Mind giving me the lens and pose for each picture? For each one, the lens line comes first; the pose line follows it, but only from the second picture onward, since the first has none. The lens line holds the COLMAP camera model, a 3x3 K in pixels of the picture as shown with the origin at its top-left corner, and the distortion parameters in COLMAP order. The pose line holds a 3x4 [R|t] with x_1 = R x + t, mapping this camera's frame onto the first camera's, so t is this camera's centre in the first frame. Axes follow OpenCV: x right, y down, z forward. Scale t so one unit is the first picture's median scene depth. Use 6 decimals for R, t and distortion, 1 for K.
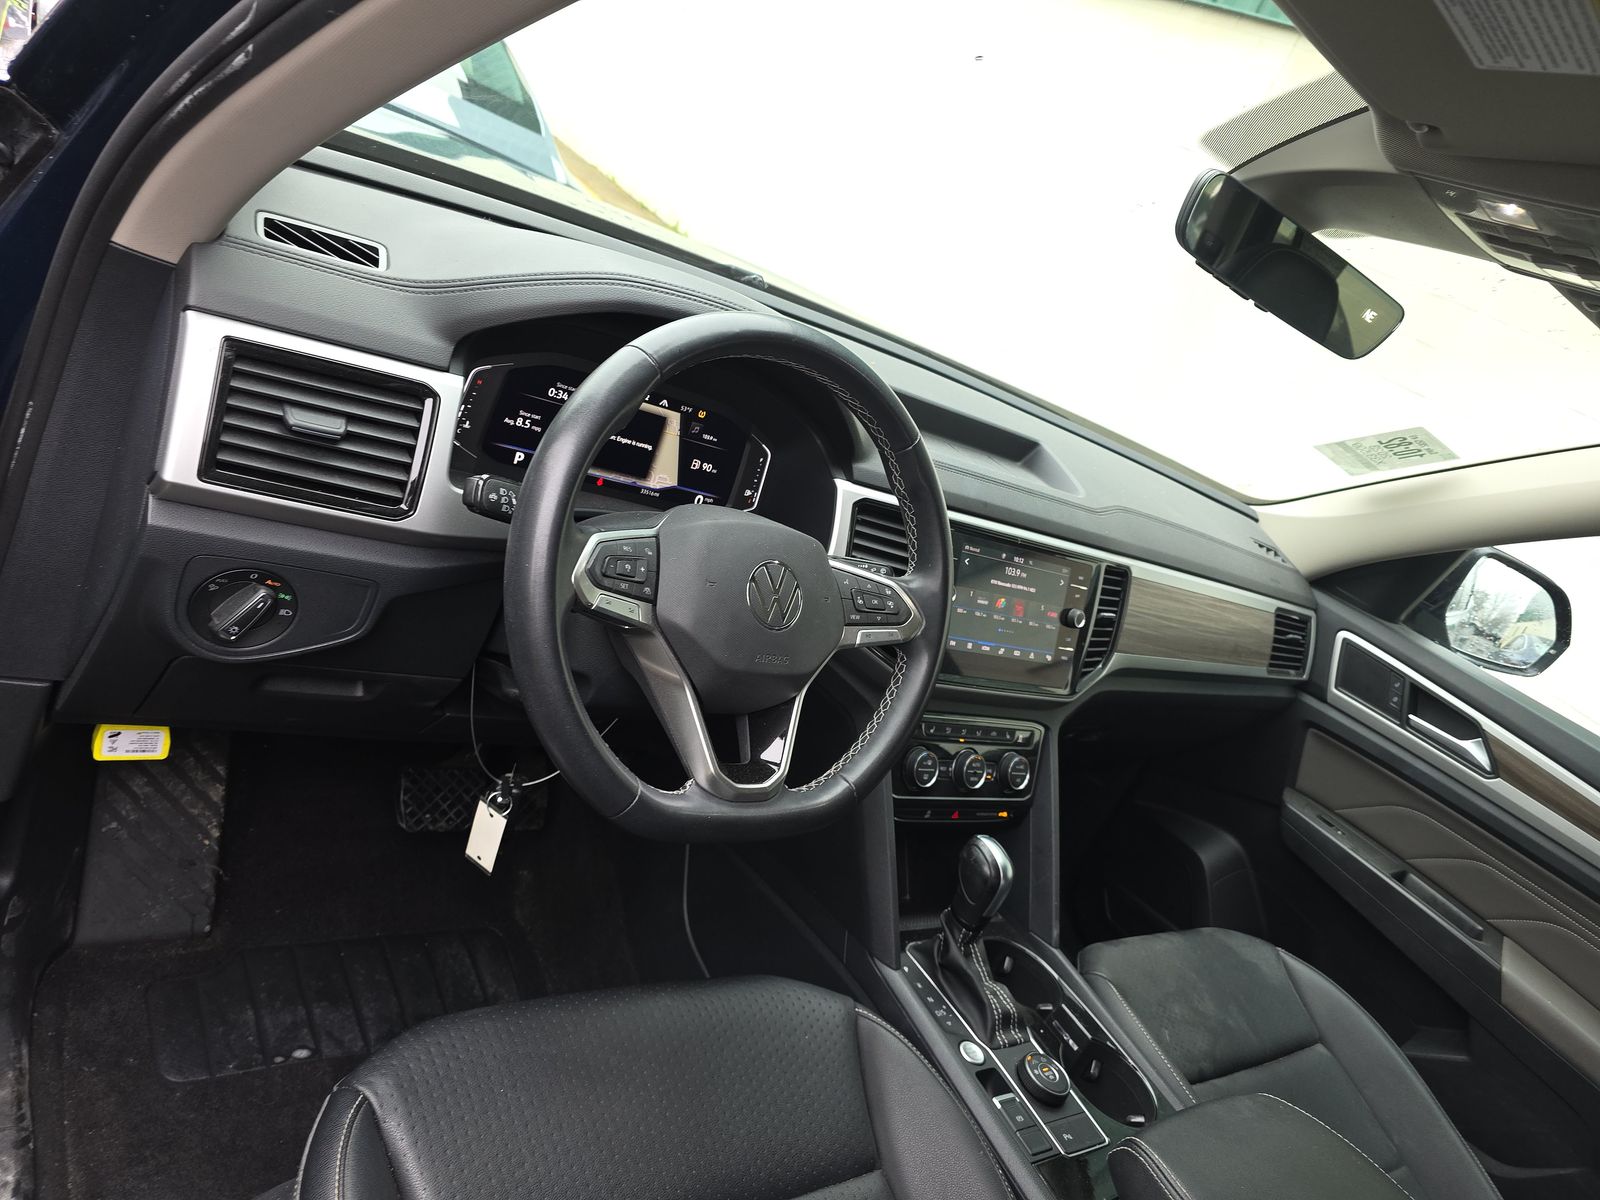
lens RADIAL K [[1091.2, 0, 800.0], [0, 1091.2, 600.0], [0, 0, 1]] dist [0.052031, -0.057943]
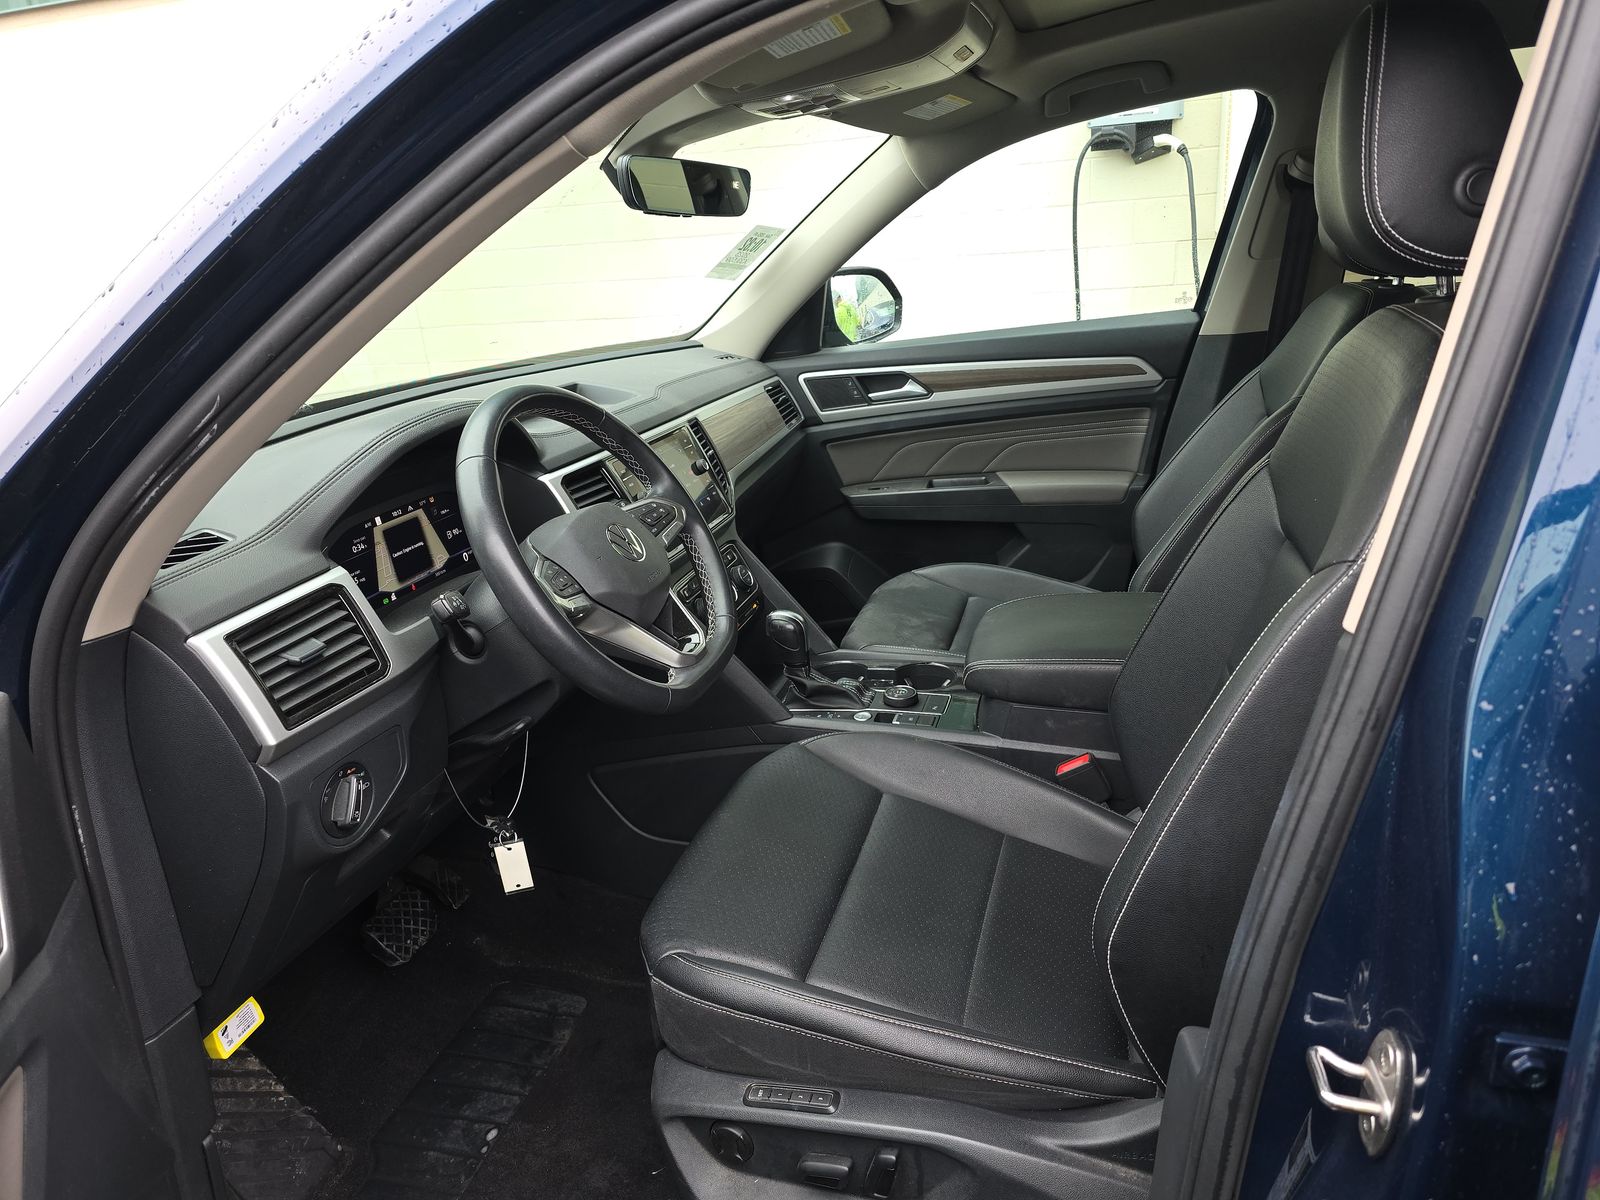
lens RADIAL K [[1159.5, 0, 800.0], [0, 1159.5, 600.0], [0, 0, 1]] dist [0.115682, -0.187899]
pose [[0.640430, -0.639502, 0.425307, -0.397078], [0.613334, 0.759162, 0.217931, -0.096777], [-0.462244, 0.121286, 0.878419, -0.329362]]
